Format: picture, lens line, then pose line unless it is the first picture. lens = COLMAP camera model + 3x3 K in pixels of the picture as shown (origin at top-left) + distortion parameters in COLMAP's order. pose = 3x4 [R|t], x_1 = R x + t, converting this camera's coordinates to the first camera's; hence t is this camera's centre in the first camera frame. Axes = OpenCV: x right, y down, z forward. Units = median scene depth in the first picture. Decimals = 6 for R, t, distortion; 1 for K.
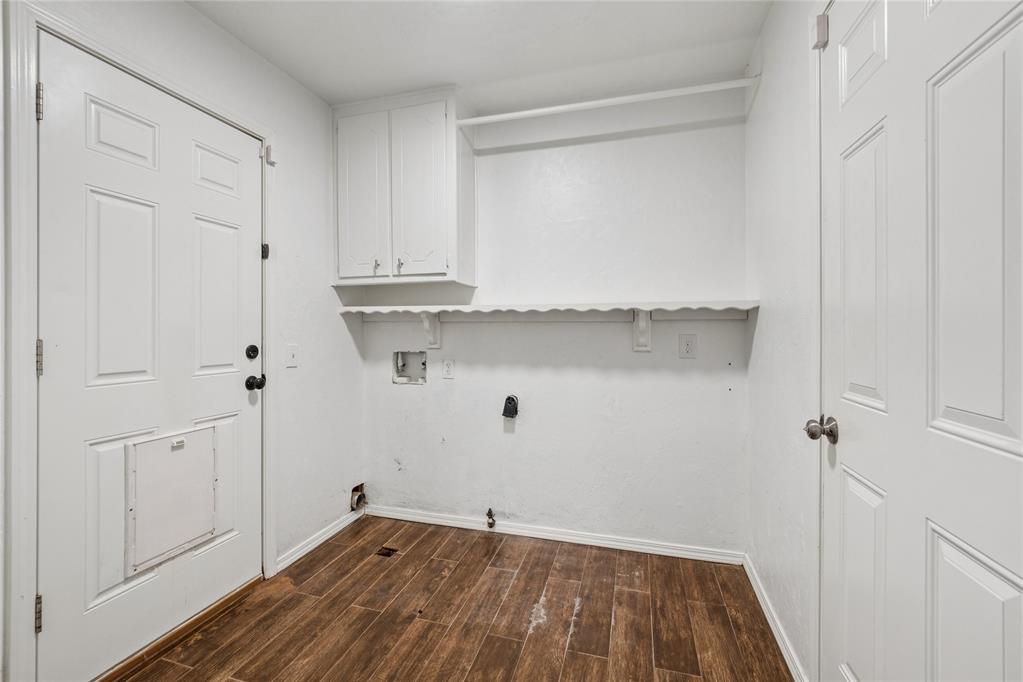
lens RADIAL K [[439.1, 0, 505.6], [0, 439.1, 334.4], [0, 0, 1]] dist [0.000345, -0.000287]
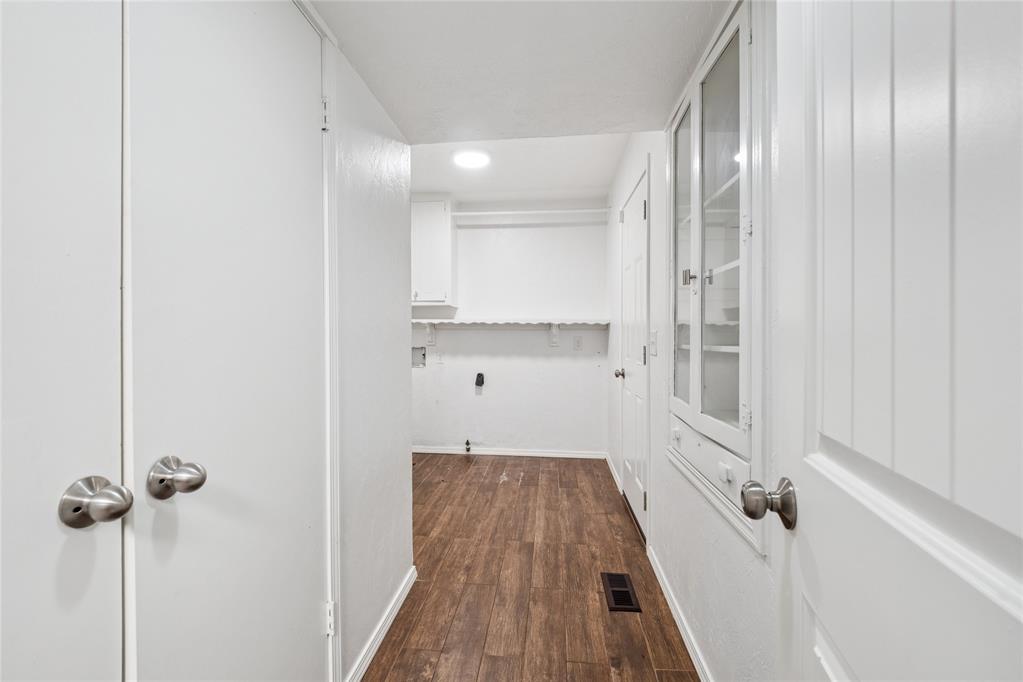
lens RADIAL K [[439.1, 0, 505.6], [0, 439.1, 334.4], [0, 0, 1]] dist [0.000345, -0.000287]
pose [[0.982516, 0.003890, 0.186139, -0.229595], [-0.001898, 0.999939, -0.010882, 0.010674], [-0.186170, 0.010339, 0.982463, -0.762689]]
